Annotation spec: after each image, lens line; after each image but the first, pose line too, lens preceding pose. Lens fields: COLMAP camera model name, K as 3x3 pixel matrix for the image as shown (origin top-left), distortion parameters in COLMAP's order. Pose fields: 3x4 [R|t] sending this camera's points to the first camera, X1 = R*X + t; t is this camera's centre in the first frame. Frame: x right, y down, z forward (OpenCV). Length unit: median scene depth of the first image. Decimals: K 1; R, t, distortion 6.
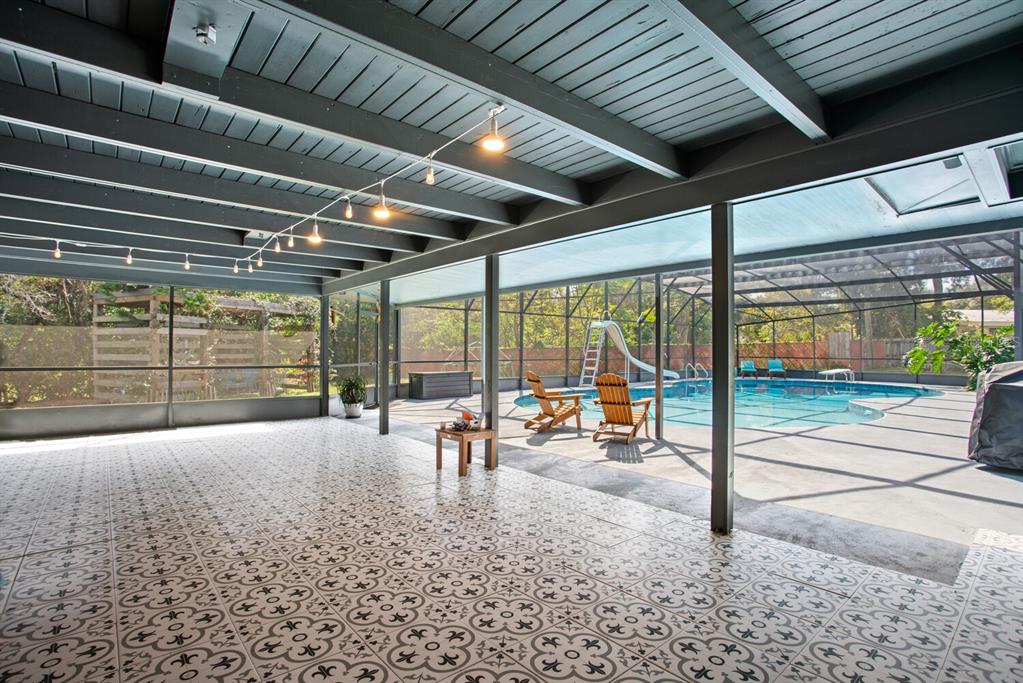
lens RADIAL K [[511.9, 0, 504.8], [0, 511.9, 343.8], [0, 0, 1]] dist [-0.051921, 0.004493]
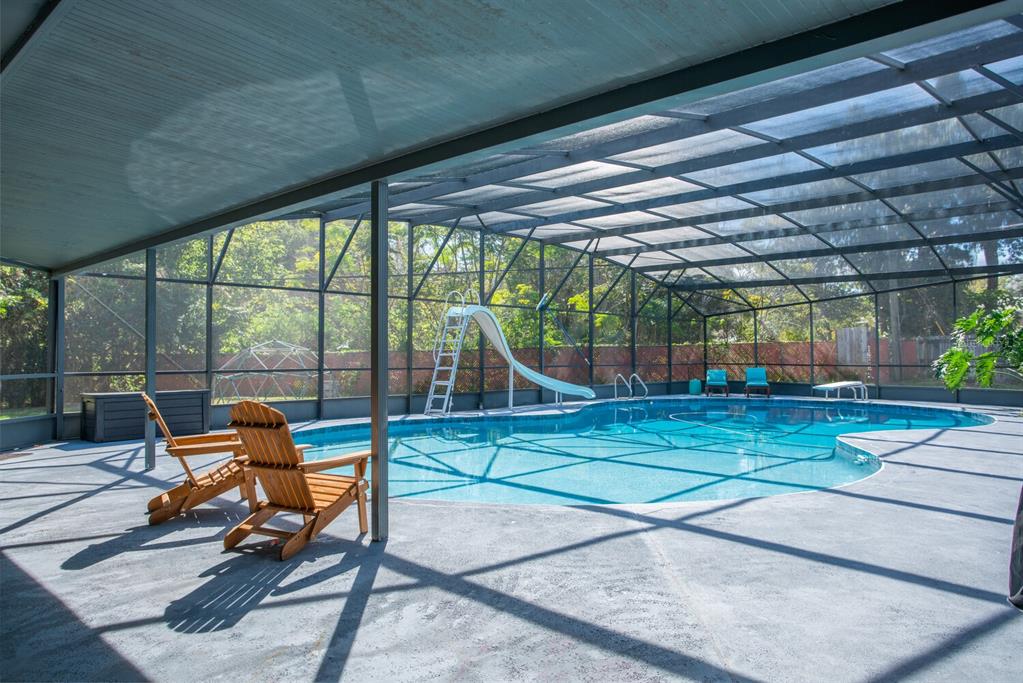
lens RADIAL K [[717.6, 0, 512.7], [0, 717.6, 342.9], [0, 0, 1]] dist [-0.025430, -0.003934]
pose [[0.992804, -0.000570, 0.119753, 0.140104], [0.001221, 0.999985, -0.005359, 0.004832], [-0.119748, 0.005467, 0.992789, 0.138520]]
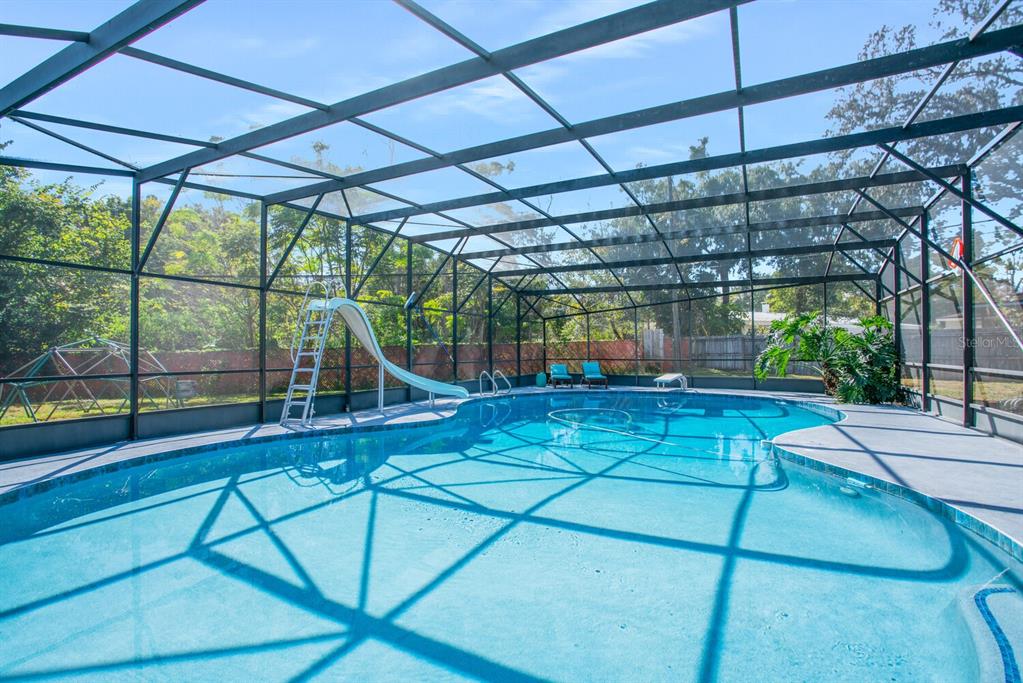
lens RADIAL K [[511.9, 0, 507.4], [0, 511.9, 346.2], [0, 0, 1]] dist [-0.051921, 0.004493]
pose [[0.926151, -0.004756, 0.377122, 0.157453], [0.003802, 0.999987, 0.003274, 0.004974], [-0.377133, -0.001599, 0.926158, 0.418719]]
